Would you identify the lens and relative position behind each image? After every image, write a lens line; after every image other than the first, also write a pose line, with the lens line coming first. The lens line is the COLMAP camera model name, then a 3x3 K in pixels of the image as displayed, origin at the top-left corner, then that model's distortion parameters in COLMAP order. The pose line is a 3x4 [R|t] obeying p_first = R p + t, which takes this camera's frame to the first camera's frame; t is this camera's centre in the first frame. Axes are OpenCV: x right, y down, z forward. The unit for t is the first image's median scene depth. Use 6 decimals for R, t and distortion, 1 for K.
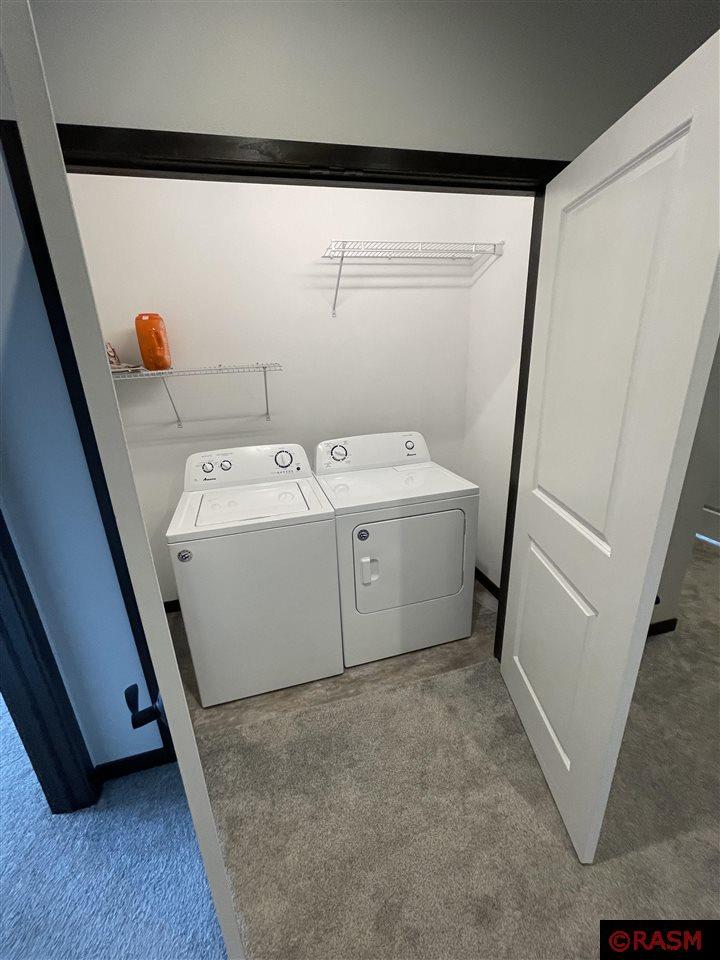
lens RADIAL K [[387.0, 0, 360.9], [0, 387.0, 477.8], [0, 0, 1]] dist [-0.003249, 0.001686]
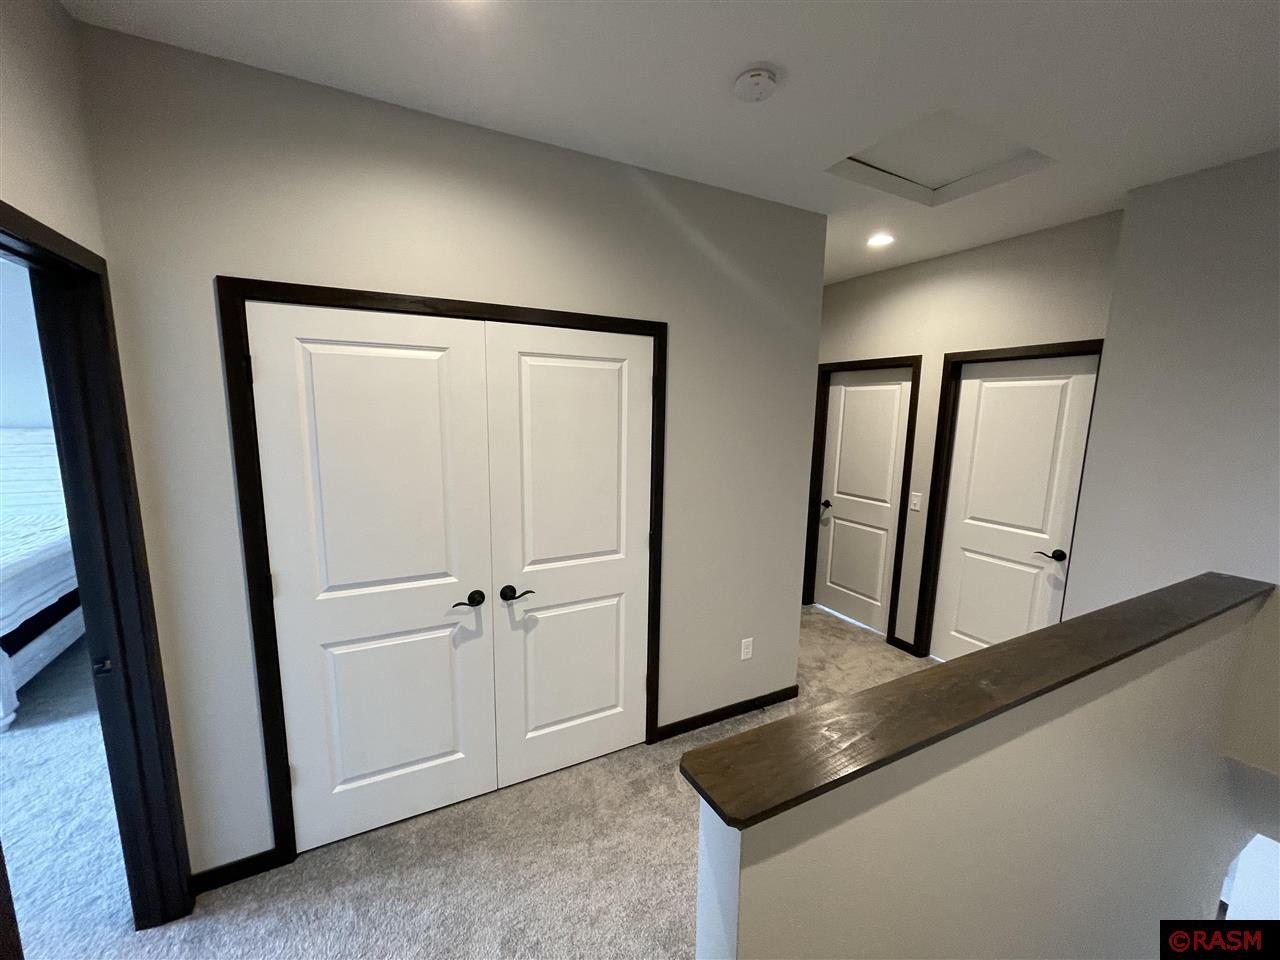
lens RADIAL K [[516.0, 0, 640.1], [0, 516.0, 483.6], [0, 0, 1]] dist [-0.003249, 0.001686]
pose [[0.973281, 0.023748, 0.228386, 0.045388], [0.017644, 0.983962, -0.177503, 0.077307], [-0.228938, 0.176790, 0.957253, -0.592962]]
